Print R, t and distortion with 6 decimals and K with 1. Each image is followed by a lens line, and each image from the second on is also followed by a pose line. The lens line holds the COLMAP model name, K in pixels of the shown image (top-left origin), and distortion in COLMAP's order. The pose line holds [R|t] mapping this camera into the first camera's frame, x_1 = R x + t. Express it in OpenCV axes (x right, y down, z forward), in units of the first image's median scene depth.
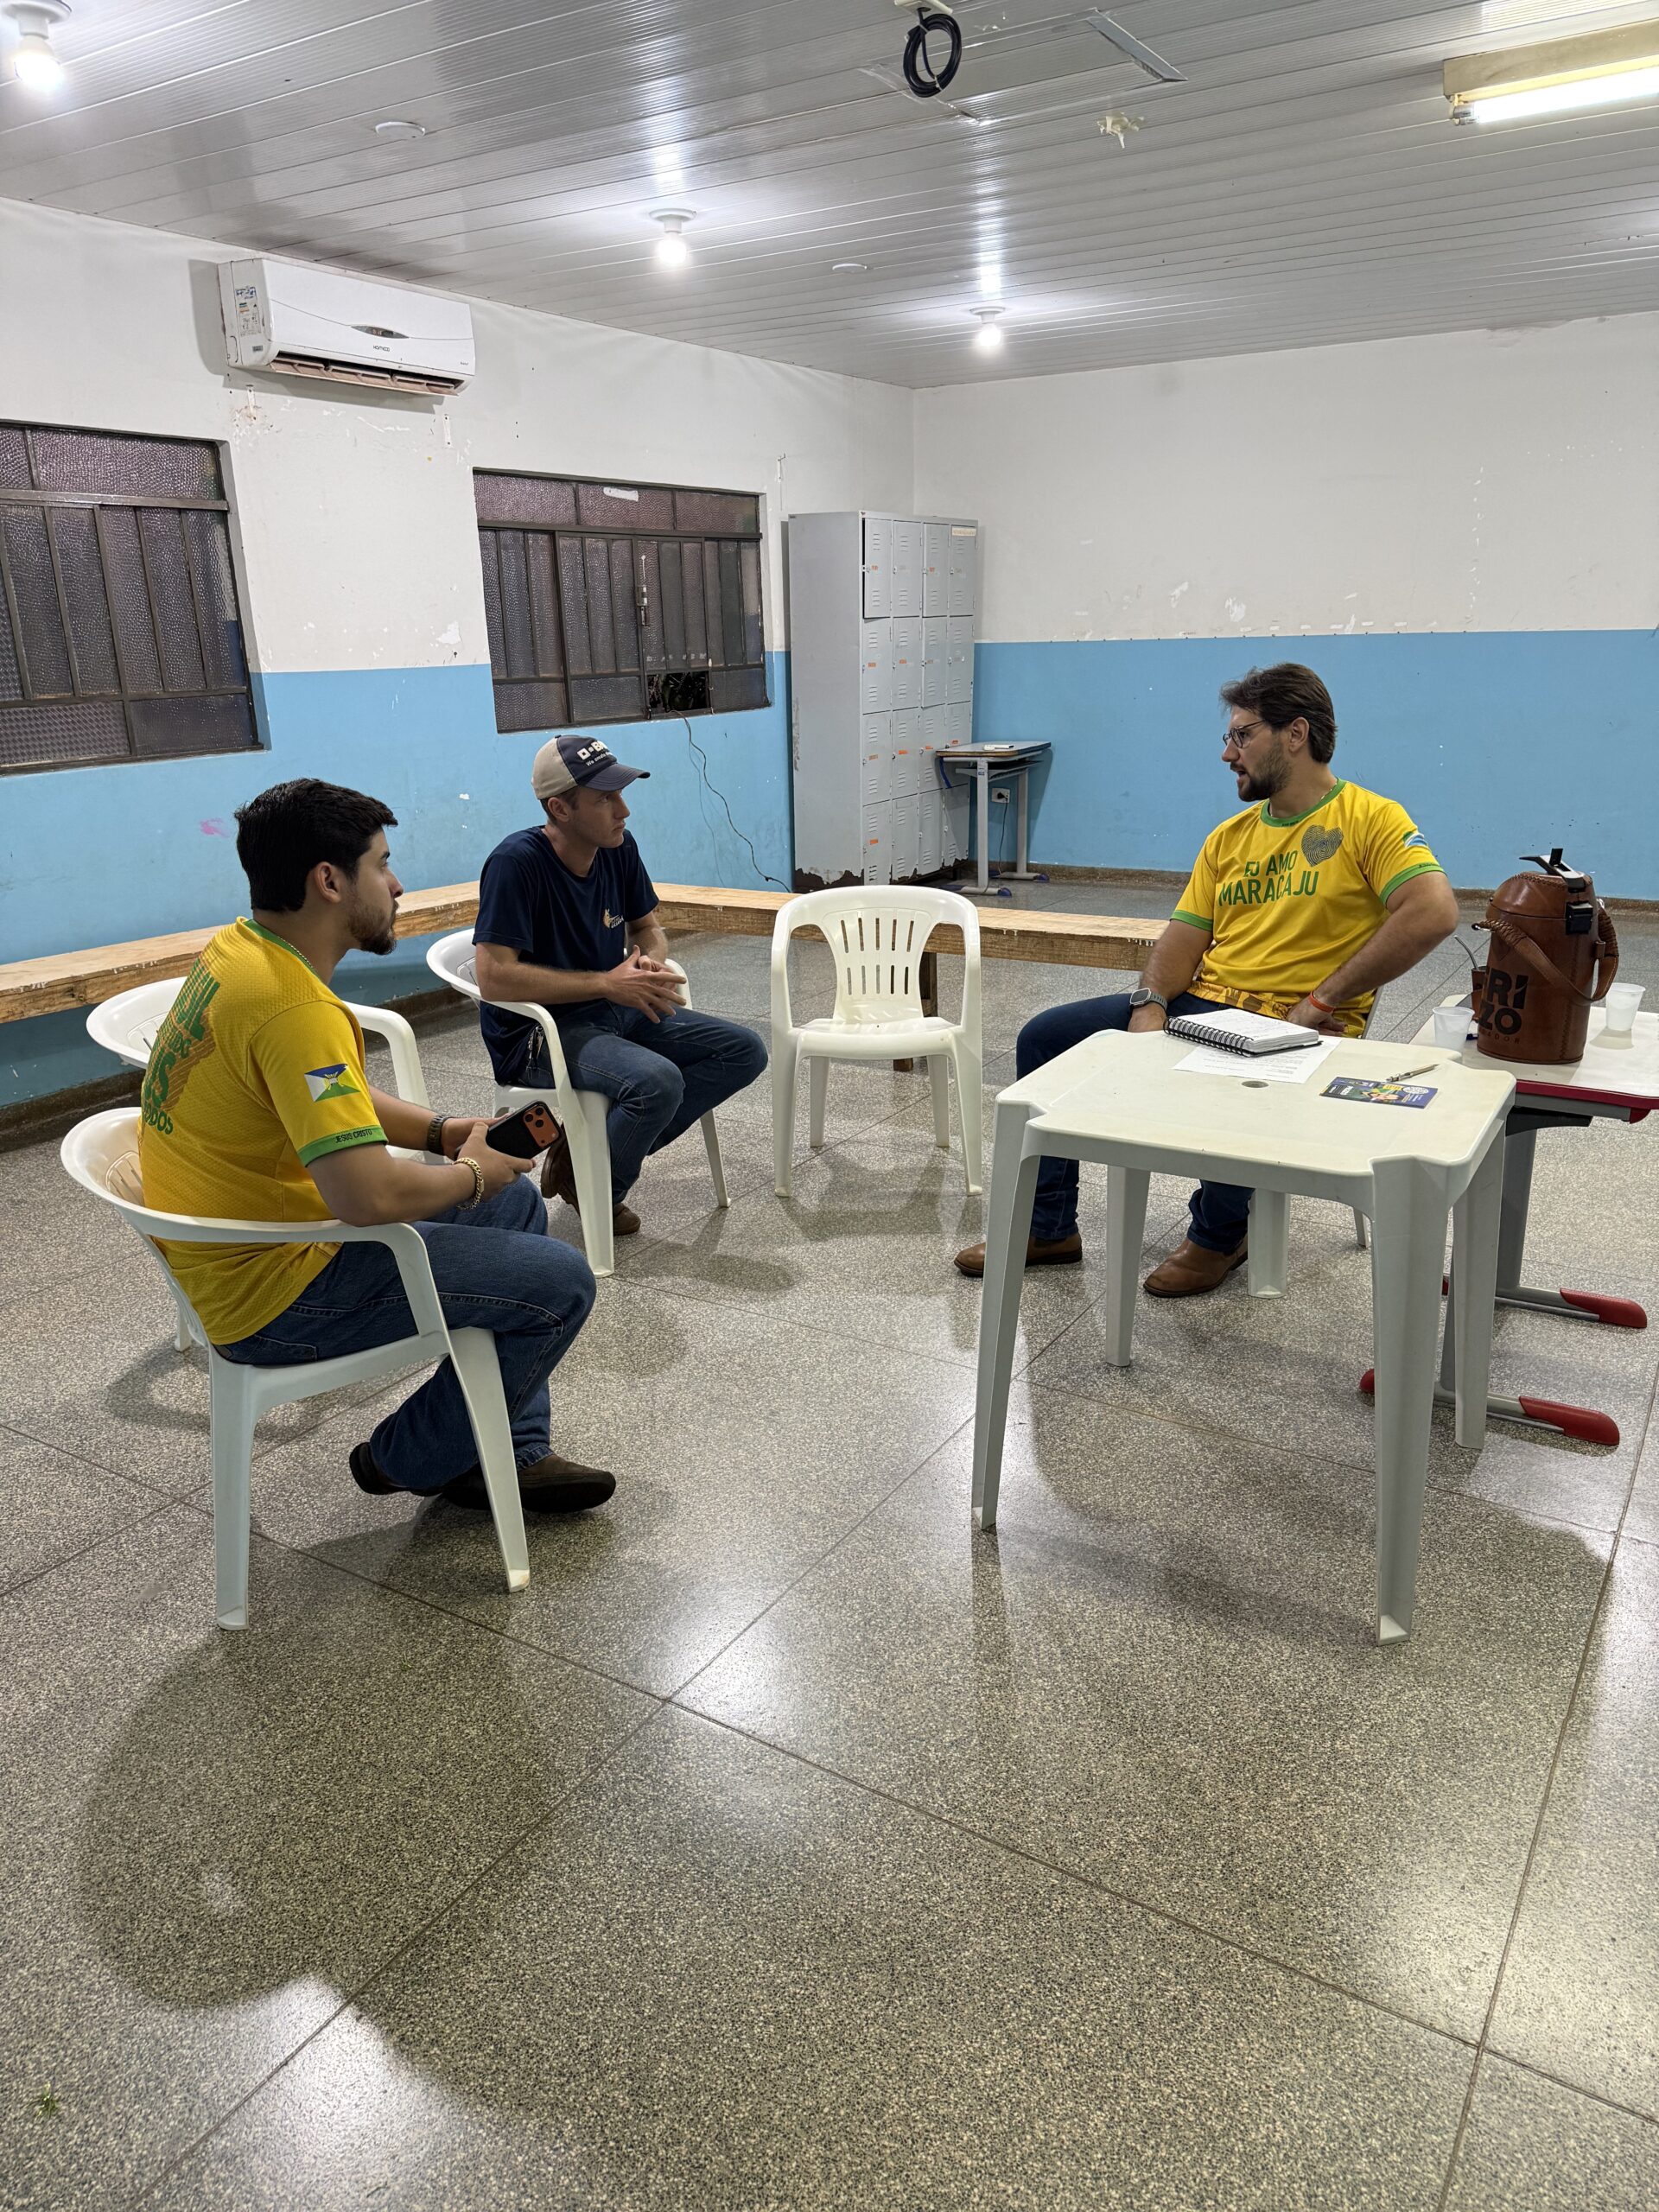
lens RADIAL K [[1579.1, 0, 857.2], [0, 1579.1, 1148.0], [0, 0, 1]] dist [0.043335, -0.043096]
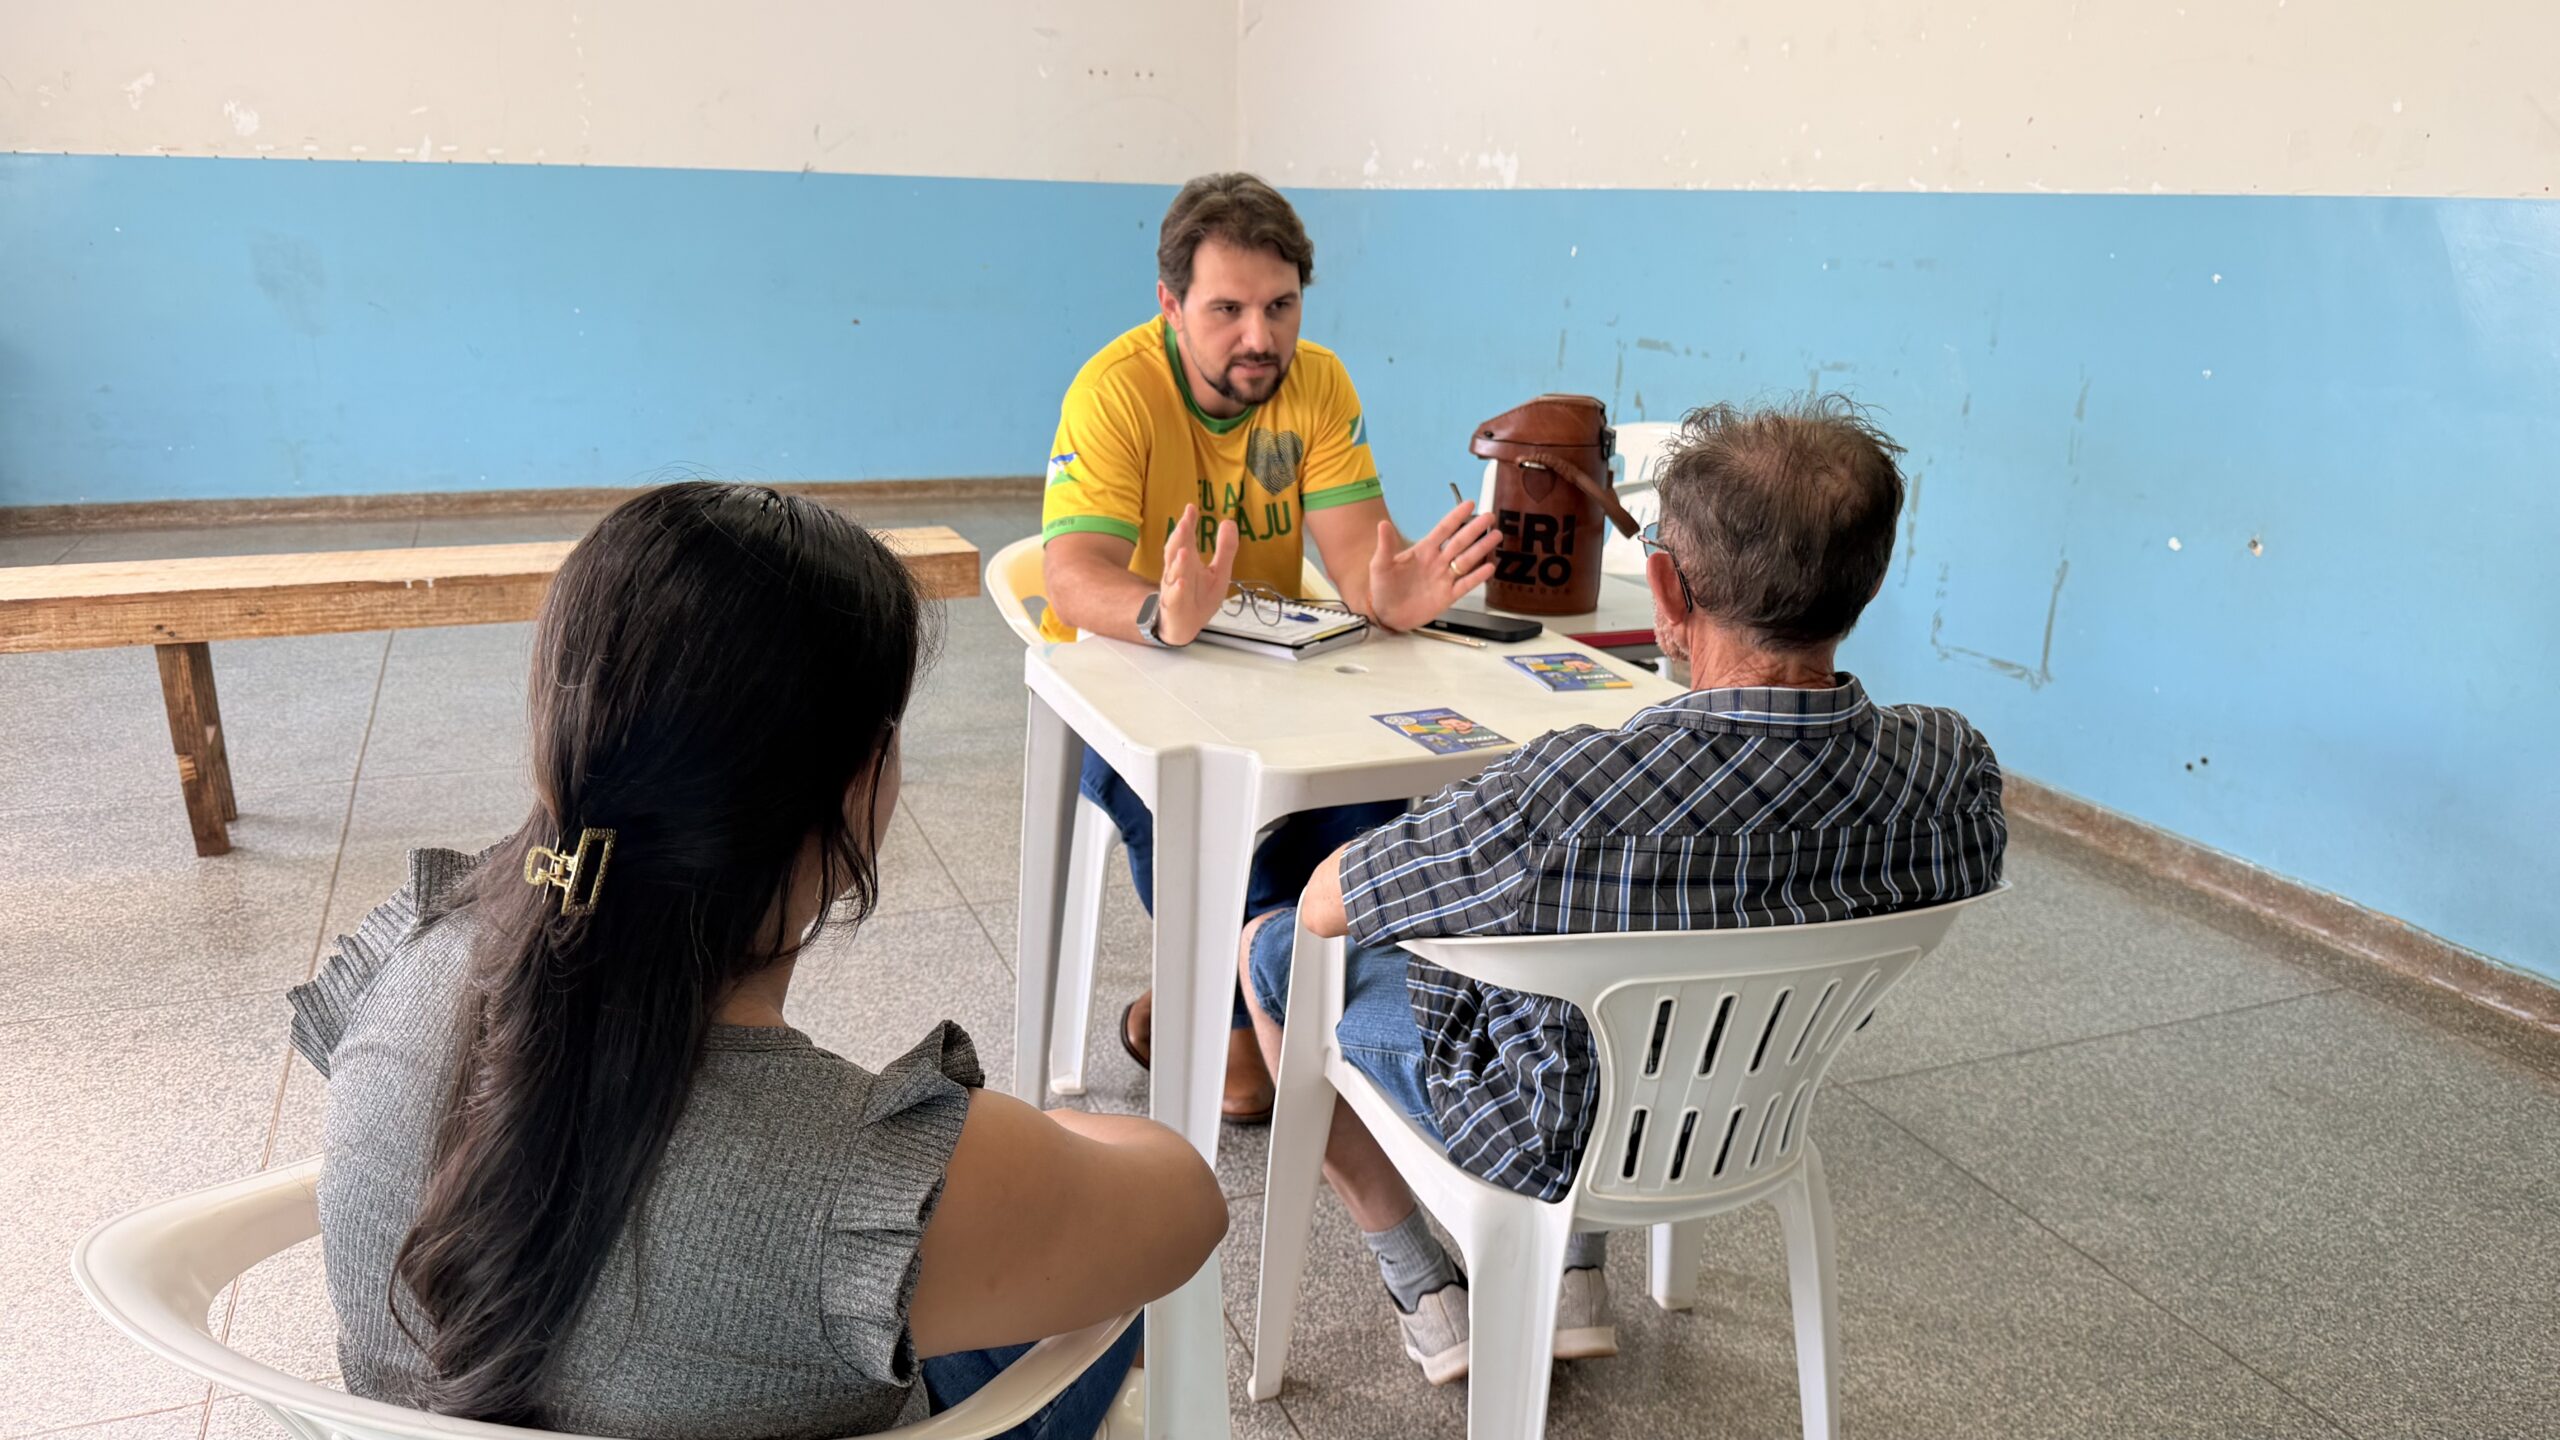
lens RADIAL K [[1838.2, 0, 1265.6], [0, 1838.2, 717.2], [0, 0, 1]] dist [0.037752, -0.040789]
pose [[0.610633, -0.183535, 0.770352, -0.183303], [0.219650, 0.973859, 0.057911, -0.038948], [-0.760842, 0.133845, 0.634984, 0.210962]]
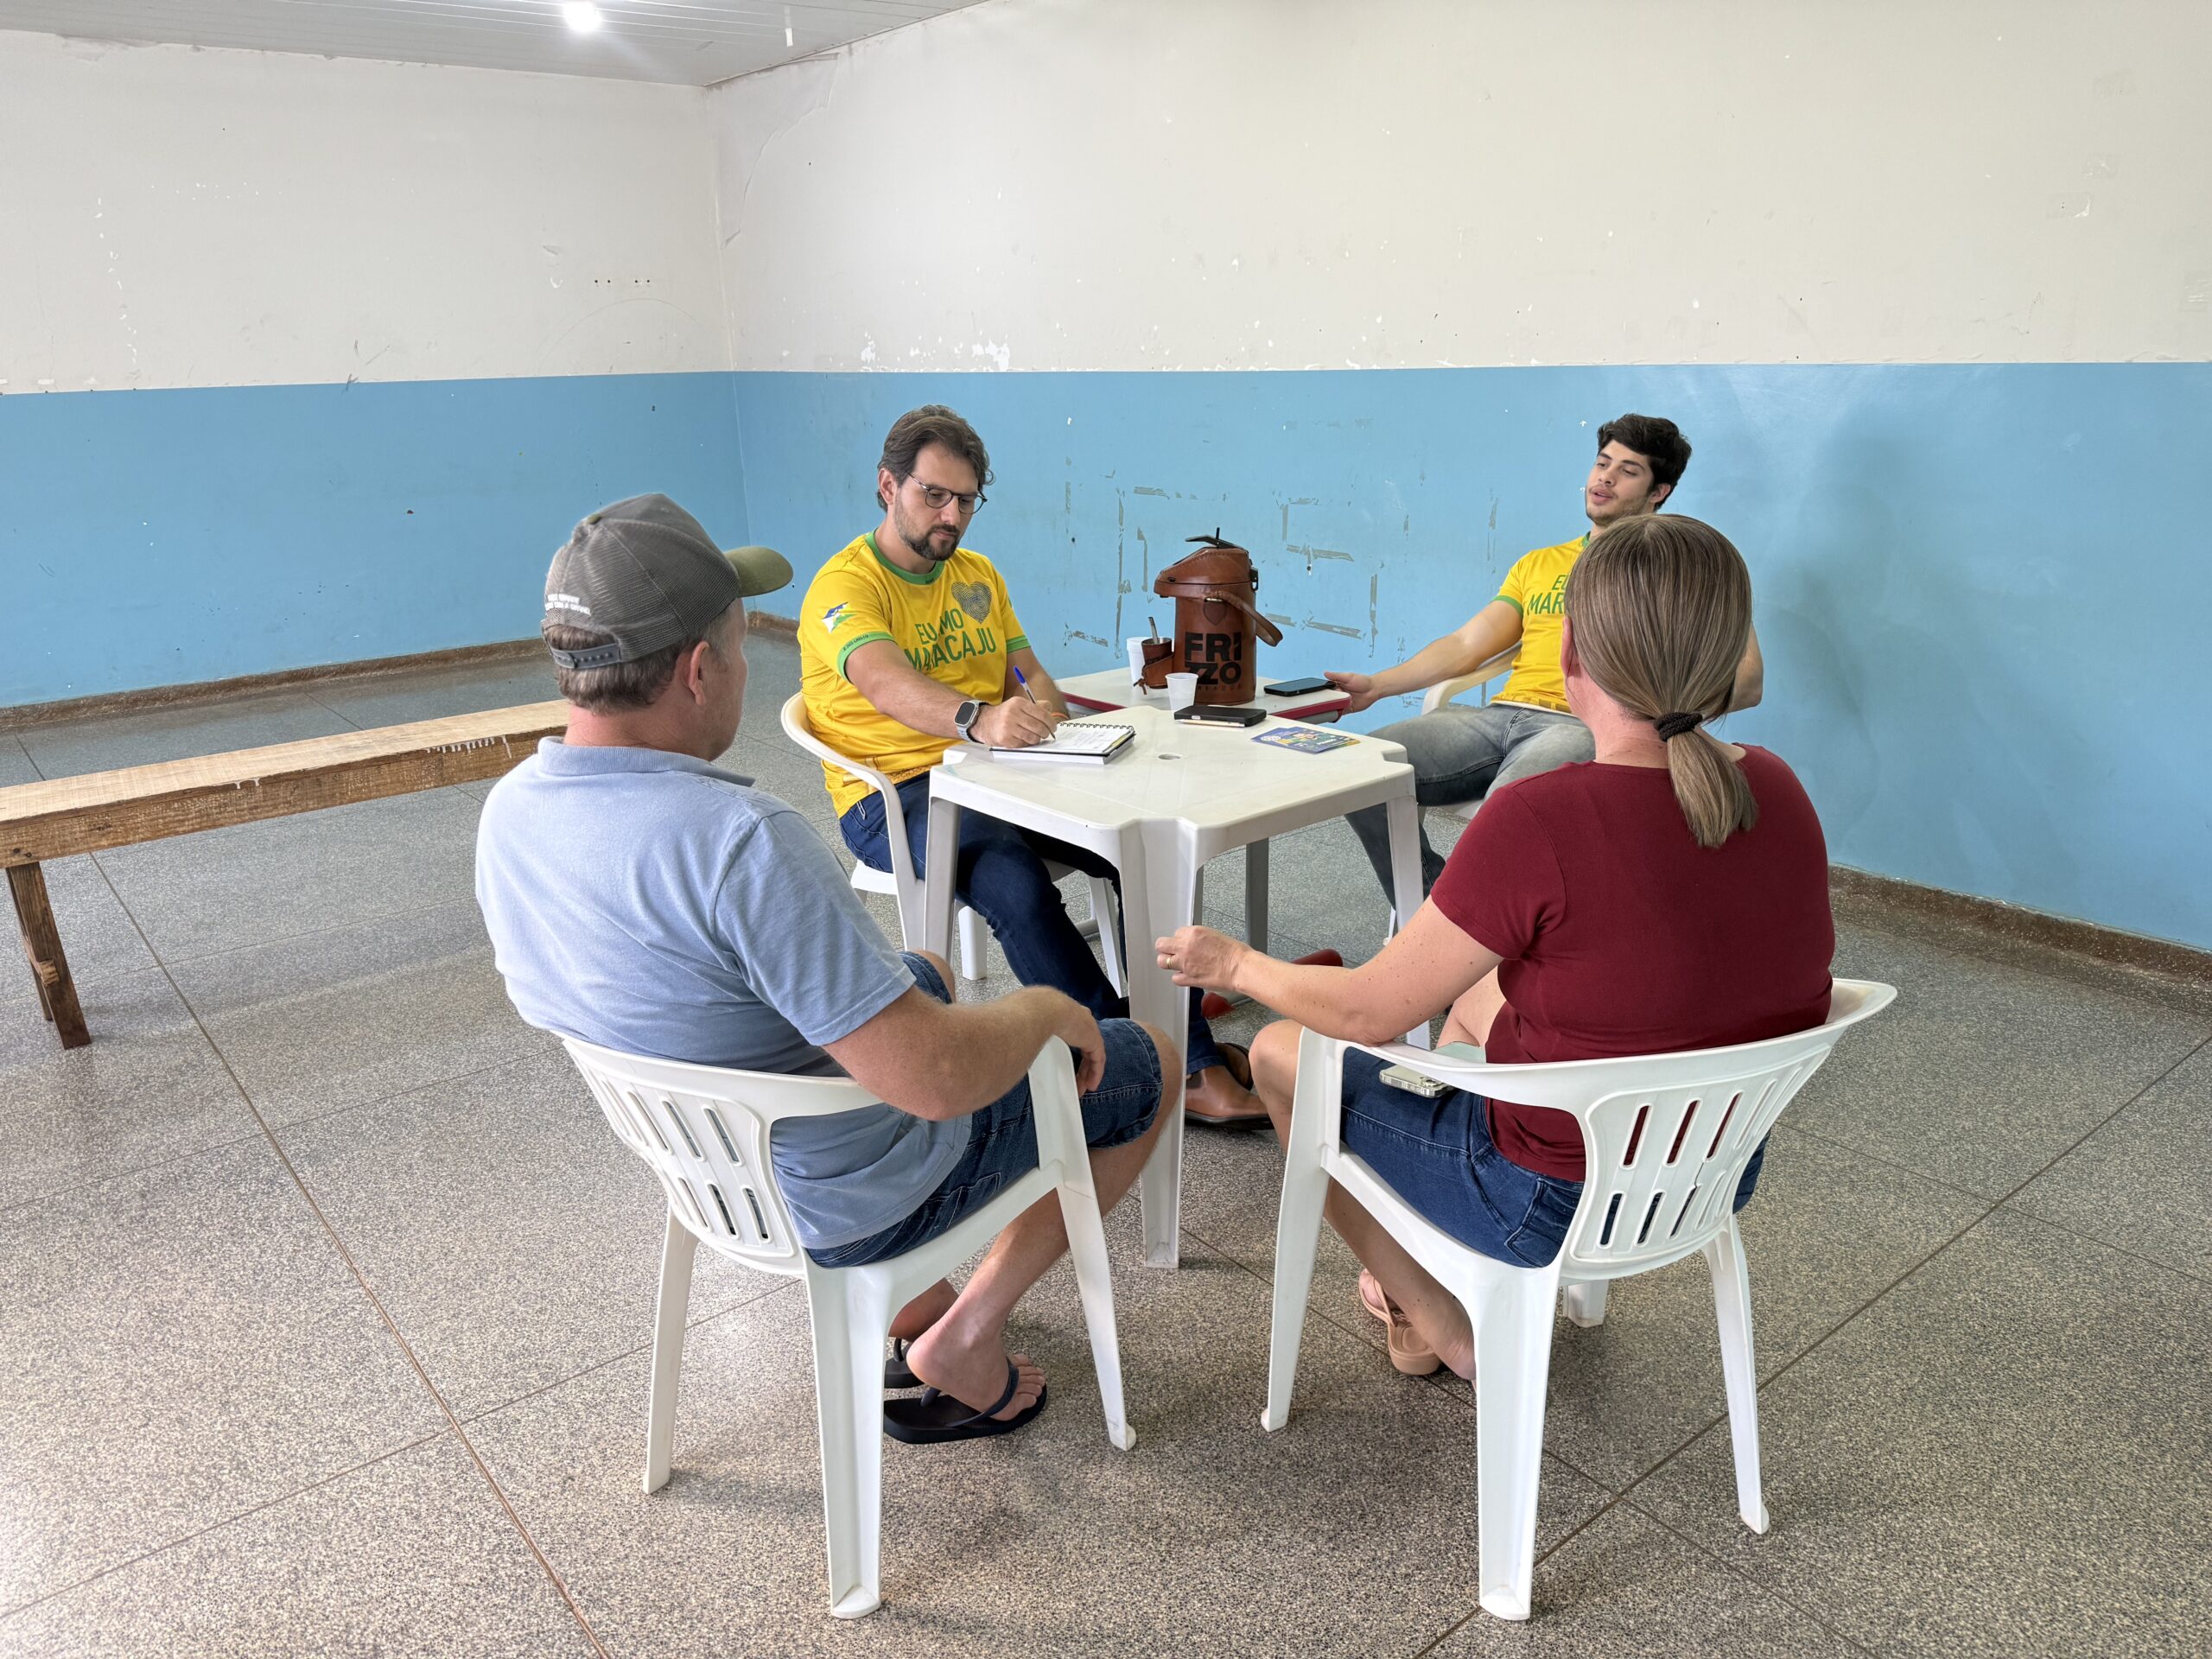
lens RADIAL K [[1579.1, 0, 1110.5], [0, 1579.1, 829.2], [0, 0, 1]] dist [0.043335, -0.043096]
pose [[0.352804, -0.262685, 0.898068, -0.285616], [0.314802, 0.937158, 0.150450, -0.072037], [-0.881152, 0.229635, 0.413327, 0.257956]]
